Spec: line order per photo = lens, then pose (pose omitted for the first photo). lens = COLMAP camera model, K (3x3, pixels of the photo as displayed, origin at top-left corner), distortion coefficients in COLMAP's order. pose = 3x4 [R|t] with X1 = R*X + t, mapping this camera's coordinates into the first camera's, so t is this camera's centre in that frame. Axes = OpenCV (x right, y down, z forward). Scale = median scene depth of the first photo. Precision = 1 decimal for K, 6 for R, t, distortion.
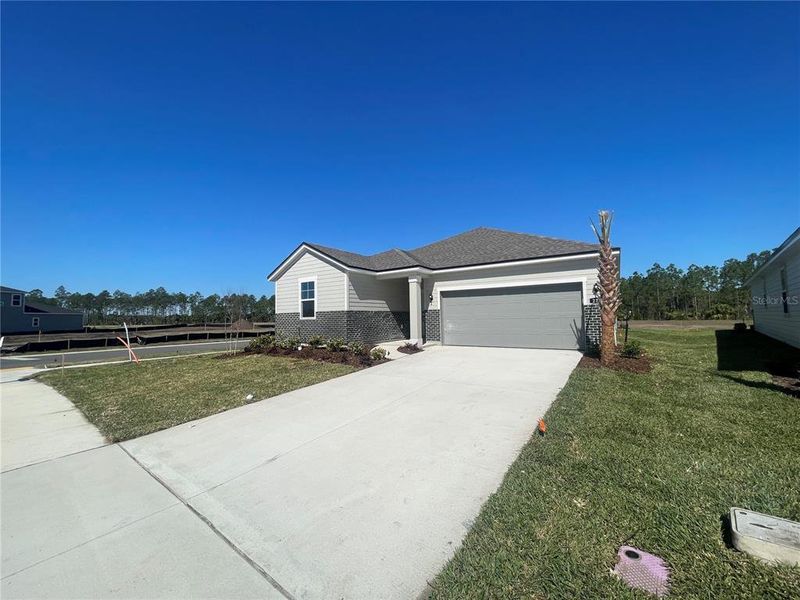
lens RADIAL K [[322.6, 0, 402.8], [0, 322.6, 297.6], [0, 0, 1]] dist [-0.001739, -0.000106]
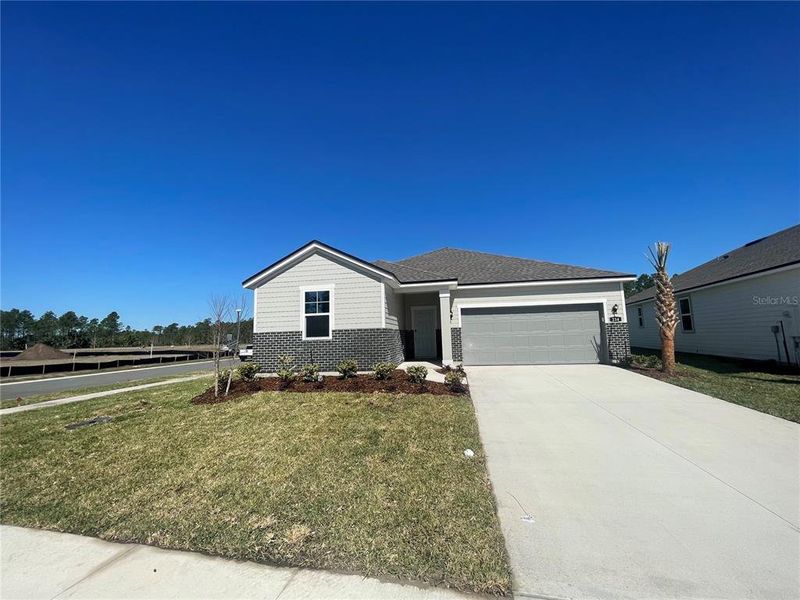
lens RADIAL K [[322.6, 0, 402.8], [0, 322.6, 297.6], [0, 0, 1]] dist [-0.001739, -0.000106]
pose [[0.902777, 0.042822, 0.427971, -0.452357], [-0.013905, 0.997417, -0.070469, 0.018609], [-0.429883, 0.057667, 0.901041, 0.221749]]
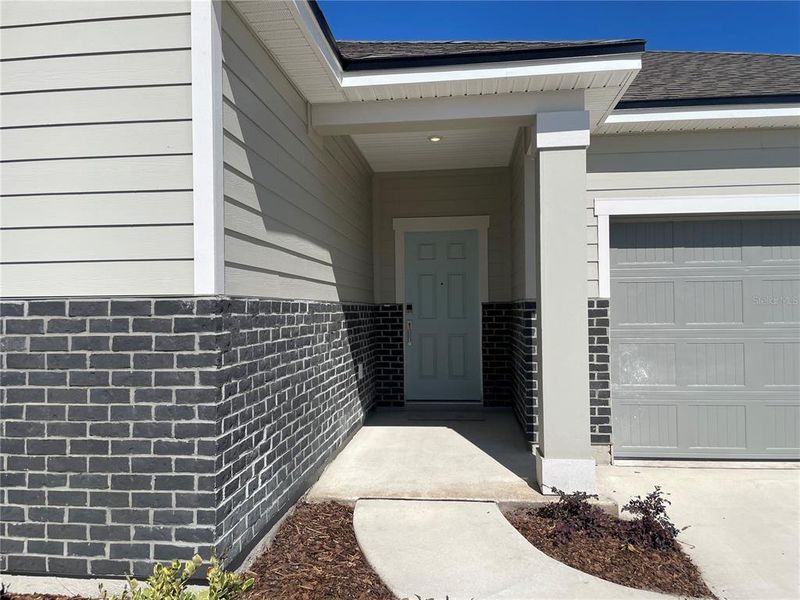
lens RADIAL K [[600.3, 0, 400.0], [0, 600.3, 300.0], [0, 0, 1]] dist [0.000506, 0.000504]
pose [[0.887688, 0.015803, 0.460175, -0.199648], [-0.034167, 0.998916, 0.031605, 0.029056], [-0.459176, -0.043778, 0.887266, 0.714825]]
